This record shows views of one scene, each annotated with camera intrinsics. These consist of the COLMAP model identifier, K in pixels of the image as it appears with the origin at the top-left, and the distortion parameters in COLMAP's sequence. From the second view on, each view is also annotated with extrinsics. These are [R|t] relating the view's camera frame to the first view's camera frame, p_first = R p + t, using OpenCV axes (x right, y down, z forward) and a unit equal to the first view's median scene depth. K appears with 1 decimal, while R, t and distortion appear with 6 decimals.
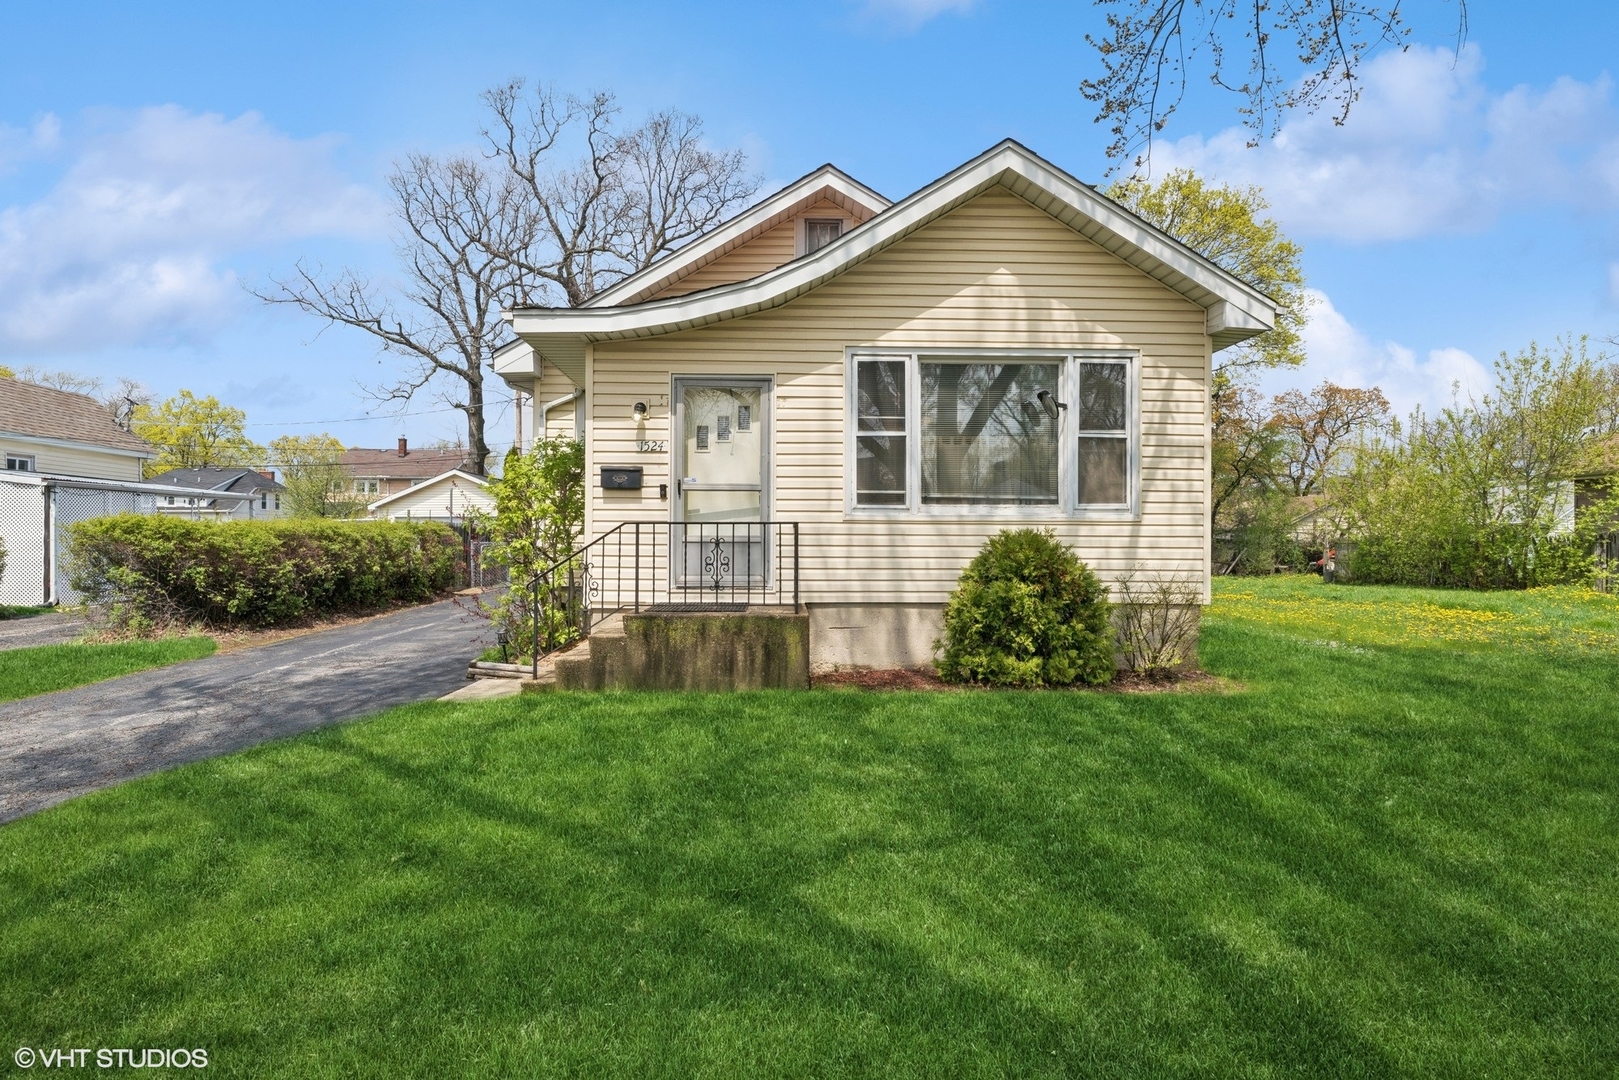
lens RADIAL K [[814.8, 0, 806.2], [0, 814.8, 534.4], [0, 0, 1]] dist [0.002254, -0.001711]
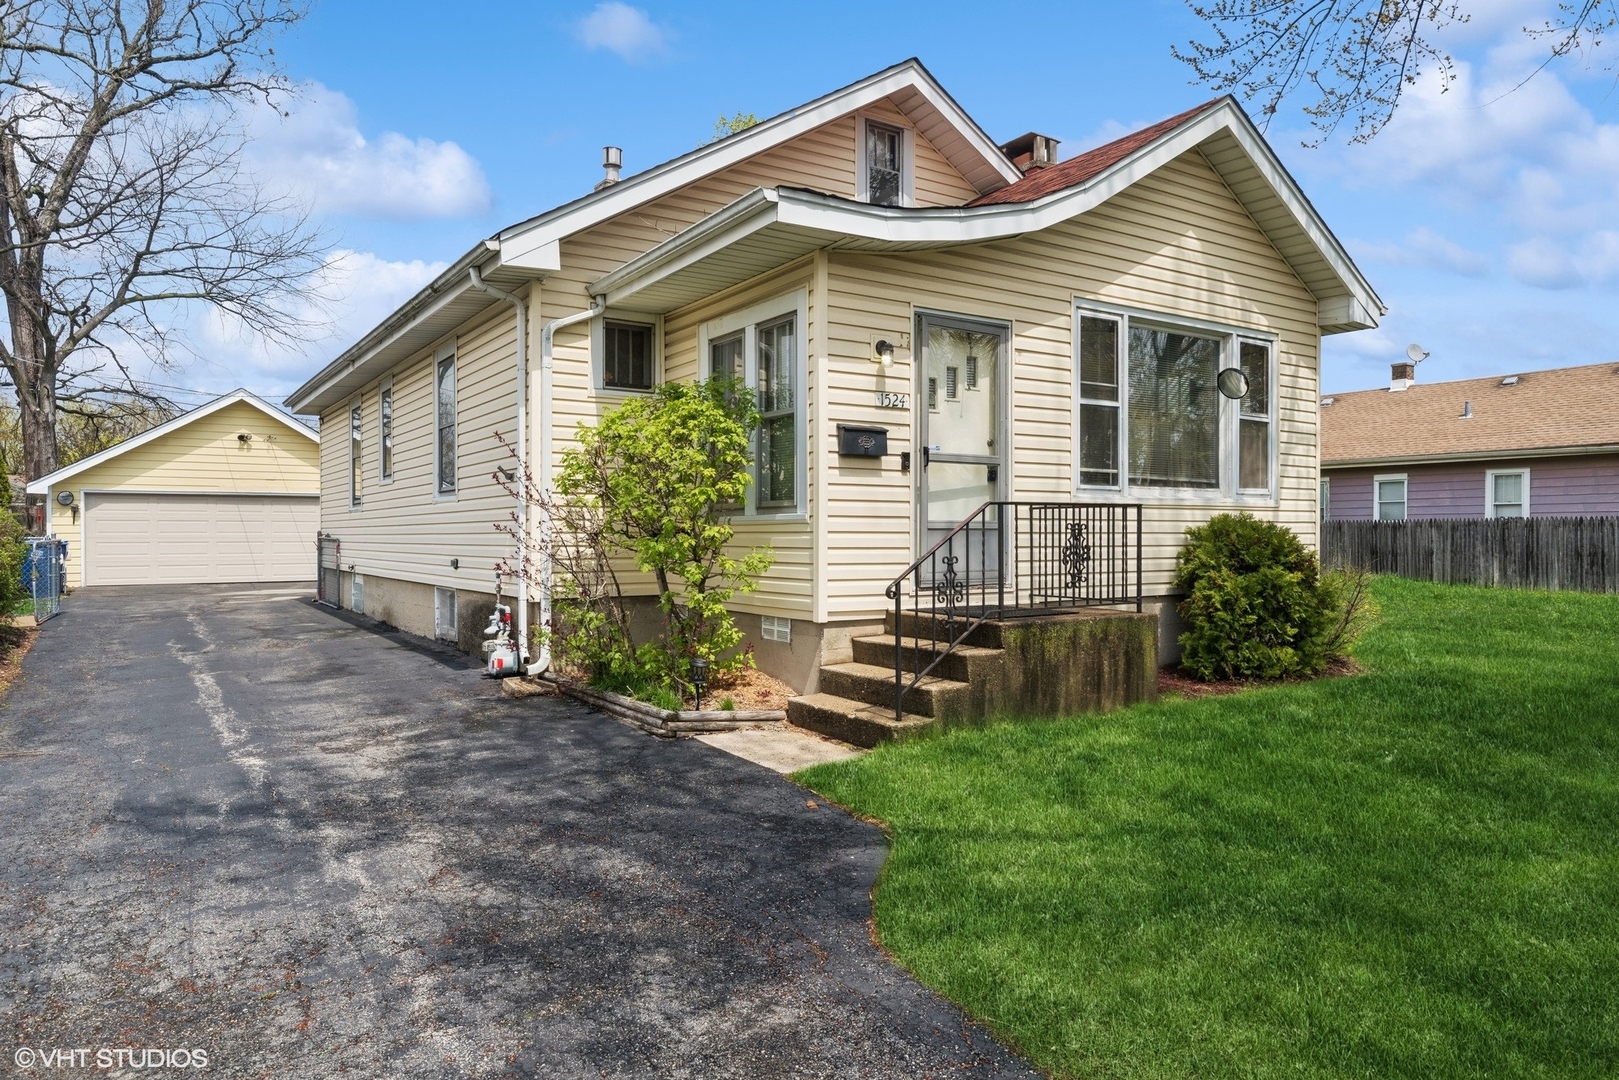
lens RADIAL K [[1016.8, 0, 806.9], [0, 1016.8, 545.3], [0, 0, 1]] dist [-0.008417, -0.000092]
pose [[0.855263, -0.010417, 0.518089, -0.734163], [-0.002490, 0.999704, 0.024211, 0.001988], [-0.518188, -0.021997, 0.854984, 0.238919]]
